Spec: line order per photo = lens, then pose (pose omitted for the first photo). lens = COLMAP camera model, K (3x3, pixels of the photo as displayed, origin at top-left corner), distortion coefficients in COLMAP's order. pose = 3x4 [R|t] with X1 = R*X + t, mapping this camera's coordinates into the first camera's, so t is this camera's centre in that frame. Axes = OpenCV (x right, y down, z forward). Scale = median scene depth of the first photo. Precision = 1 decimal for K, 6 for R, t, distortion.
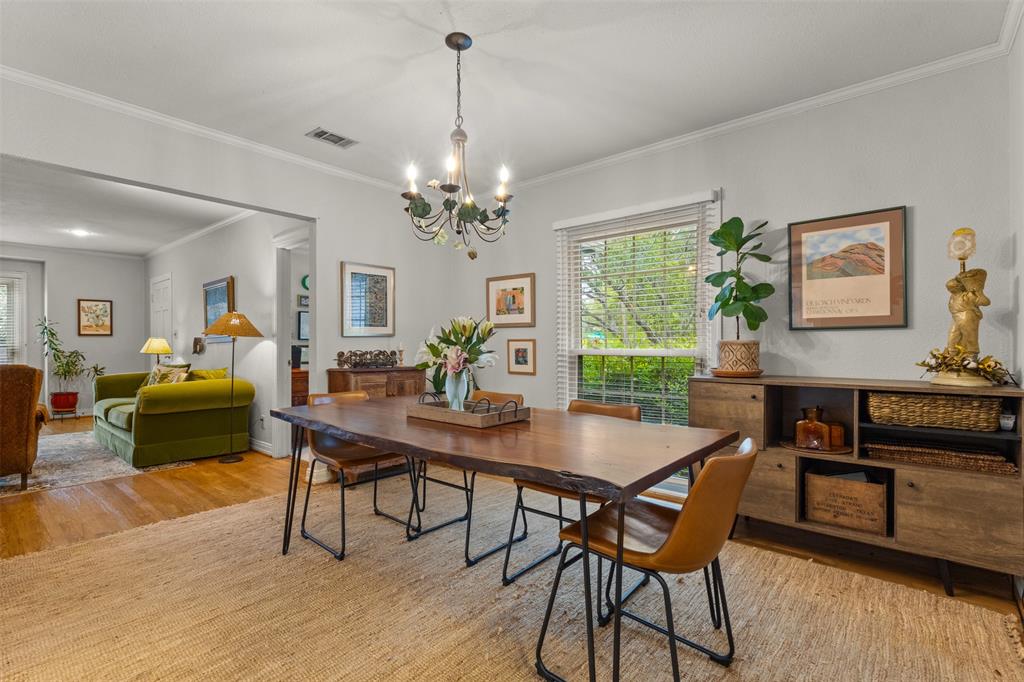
lens RADIAL K [[473.8, 0, 514.4], [0, 473.8, 342.1], [0, 0, 1]] dist [-0.001509, -0.000310]
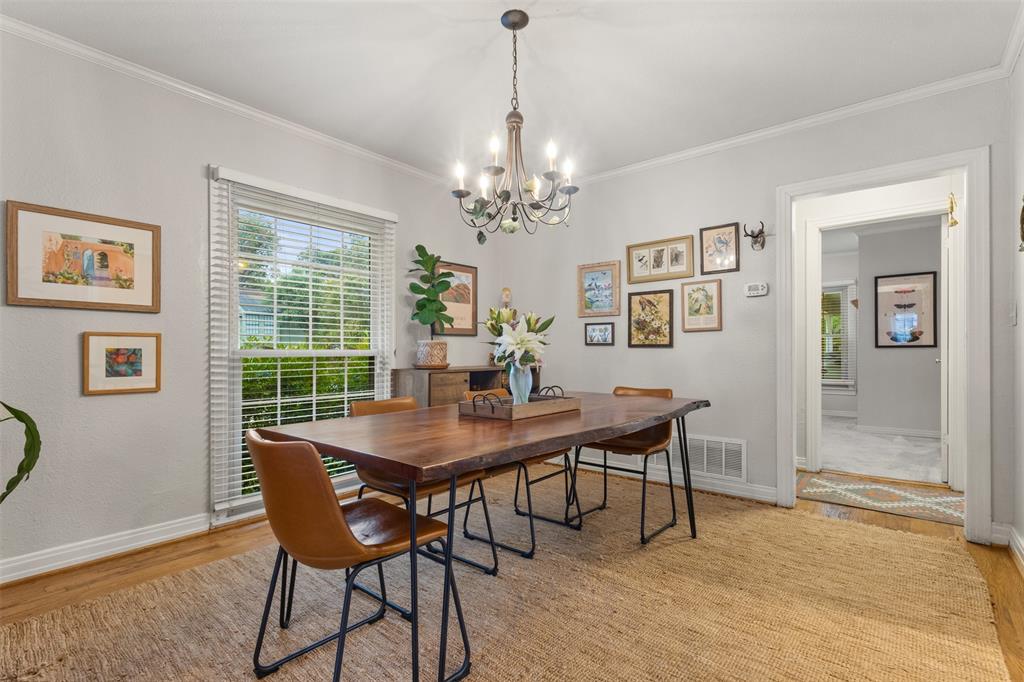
lens RADIAL K [[473.8, 0, 514.6], [0, 473.8, 342.5], [0, 0, 1]] dist [-0.001509, -0.000310]
pose [[-0.025975, 0.010501, 0.999607, -0.584854], [-0.008241, 0.999909, -0.010718, 0.008428], [-0.999629, -0.008516, -0.025886, 0.550506]]
